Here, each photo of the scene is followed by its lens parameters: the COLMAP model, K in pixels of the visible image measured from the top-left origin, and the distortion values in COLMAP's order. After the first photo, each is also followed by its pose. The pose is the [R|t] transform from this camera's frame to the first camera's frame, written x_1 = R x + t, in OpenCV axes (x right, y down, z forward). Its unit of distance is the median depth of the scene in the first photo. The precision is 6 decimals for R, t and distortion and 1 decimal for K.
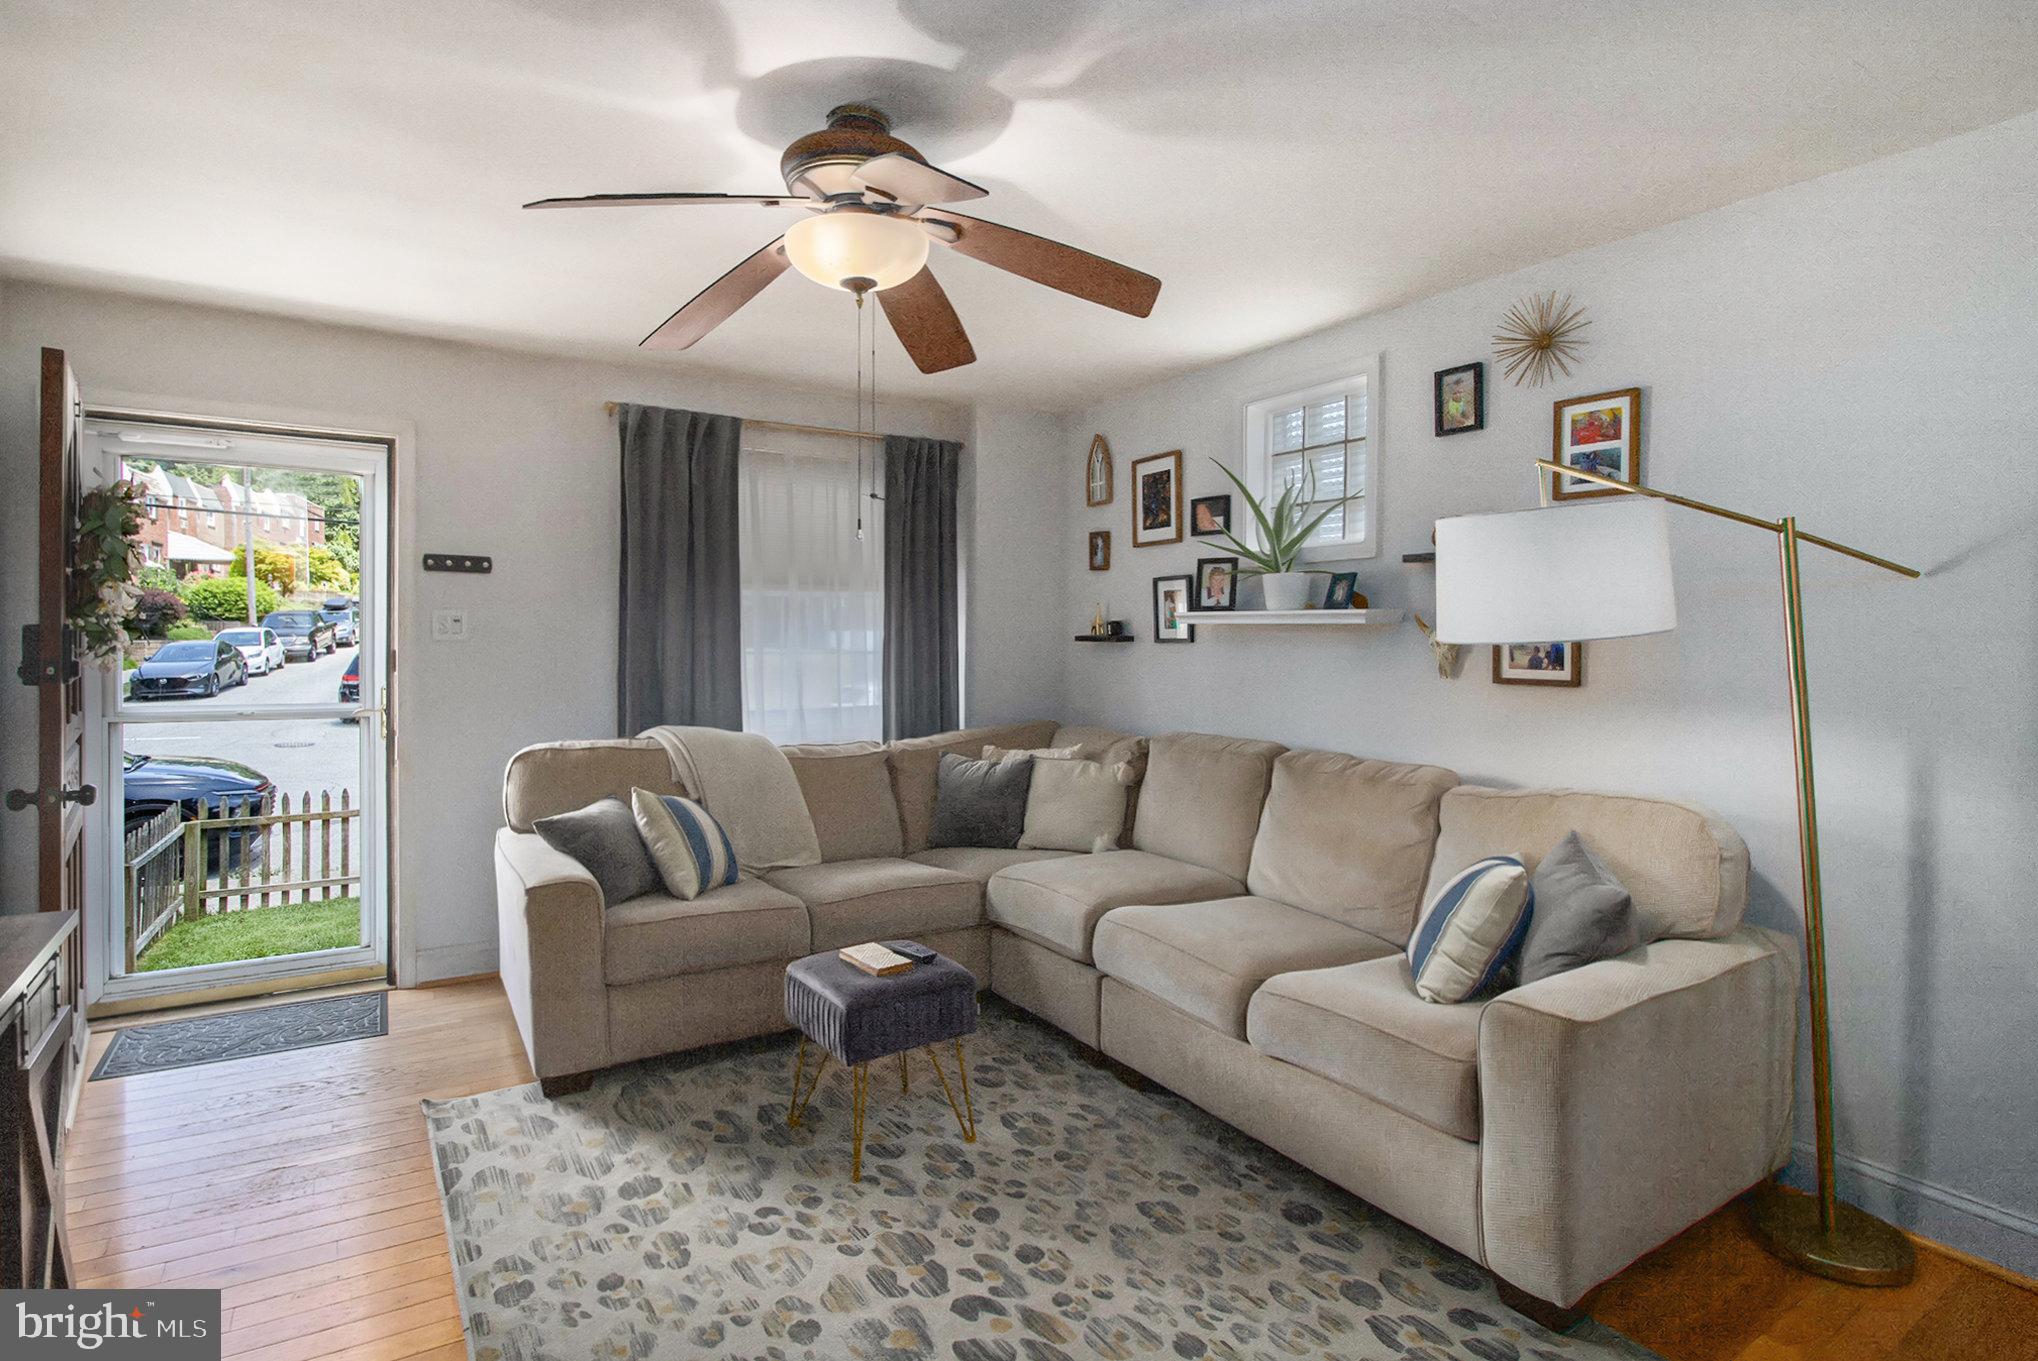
lens RADIAL K [[1051.9, 0, 1021.6], [0, 1051.9, 634.2], [0, 0, 1]] dist [-0.043734, -0.001090]
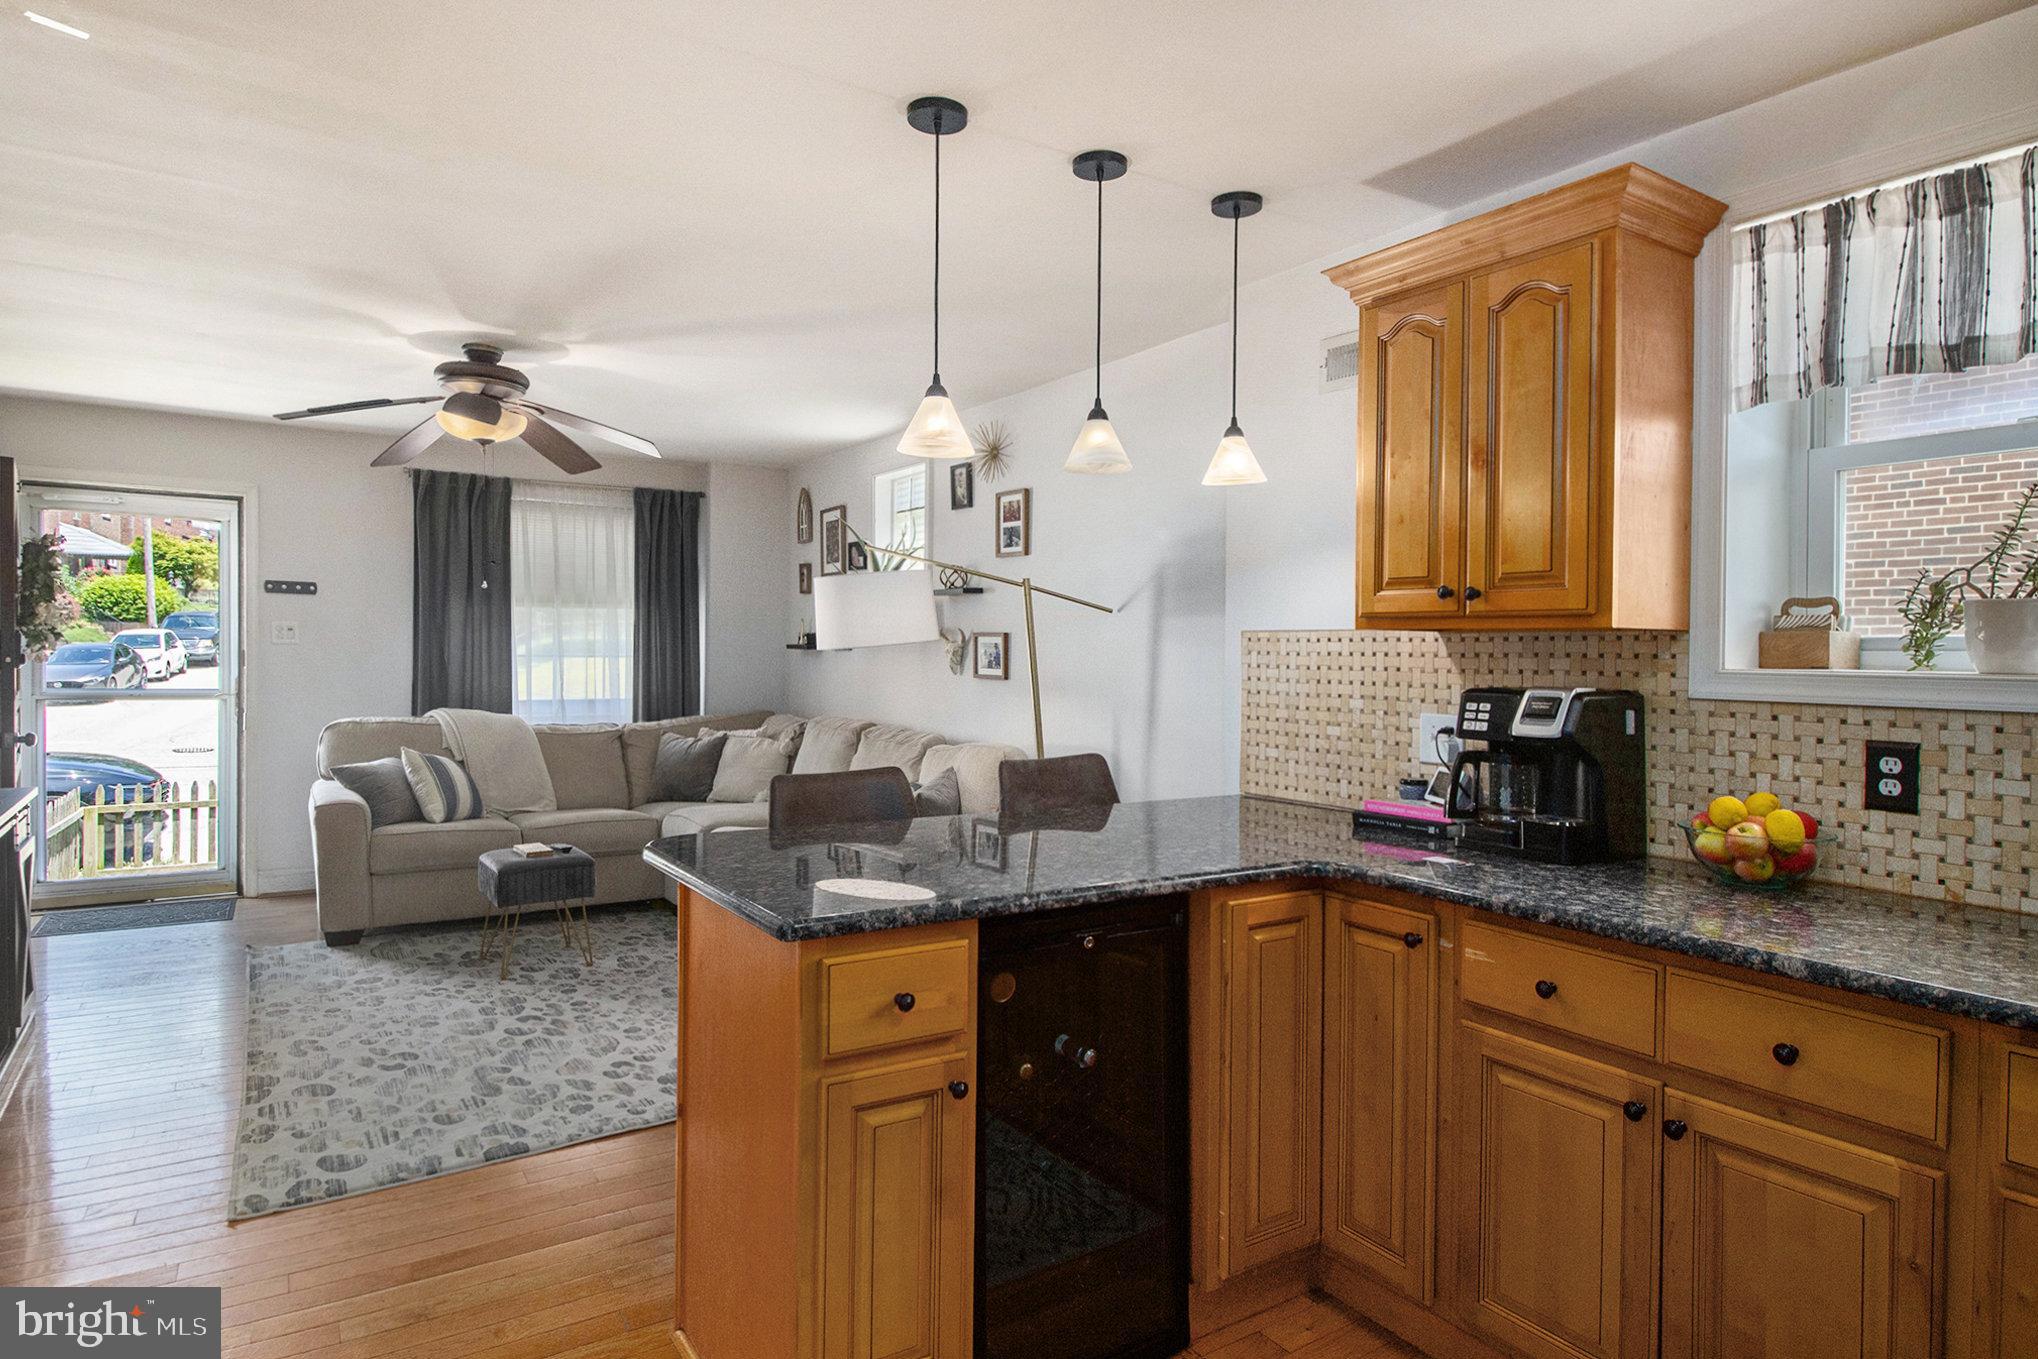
lens RADIAL K [[1112.4, 0, 1022.4], [0, 1112.4, 634.5], [0, 0, 1]] dist [-0.065883, 0.001016]
pose [[0.999054, 0.009389, 0.042450, 0.415549], [-0.009018, 0.999919, -0.008934, -0.001978], [-0.042530, 0.008543, 0.999059, -0.531955]]
